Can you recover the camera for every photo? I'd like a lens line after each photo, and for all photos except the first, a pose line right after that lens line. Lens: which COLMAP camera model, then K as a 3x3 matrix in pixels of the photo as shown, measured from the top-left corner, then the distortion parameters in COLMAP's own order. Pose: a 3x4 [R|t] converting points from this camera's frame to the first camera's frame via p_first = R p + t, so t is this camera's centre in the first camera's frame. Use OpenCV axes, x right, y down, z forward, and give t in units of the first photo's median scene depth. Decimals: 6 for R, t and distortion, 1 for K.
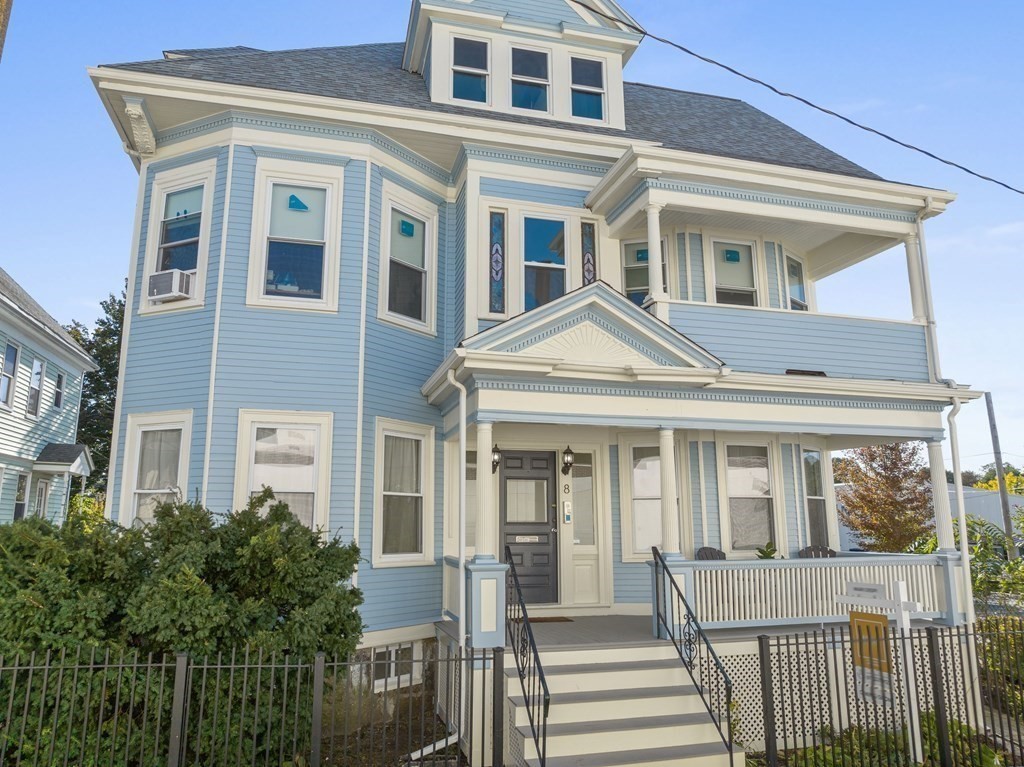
lens RADIAL K [[720.1, 0, 509.1], [0, 720.1, 380.3], [0, 0, 1]] dist [-0.061246, 0.005667]
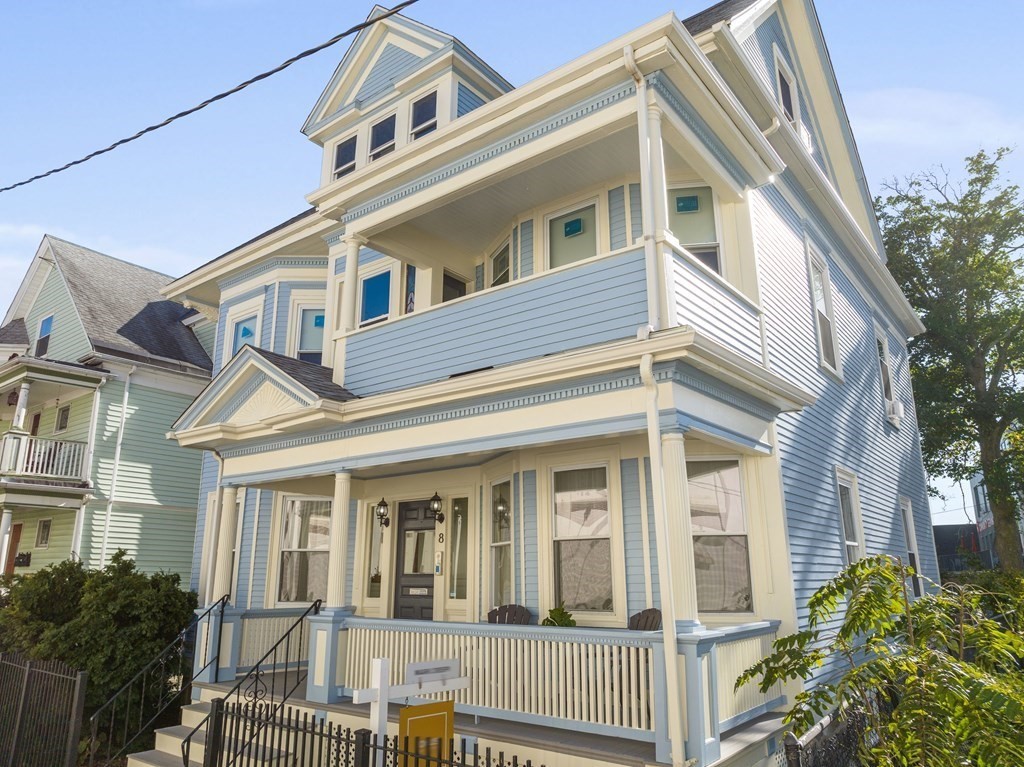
lens RADIAL K [[720.1, 0, 509.2], [0, 720.1, 387.5], [0, 0, 1]] dist [-0.061246, 0.005667]
pose [[0.609006, -0.199412, -0.767689, 0.937089], [0.158440, 0.978958, -0.128599, 0.095330], [0.777179, -0.043315, 0.627786, 0.504809]]
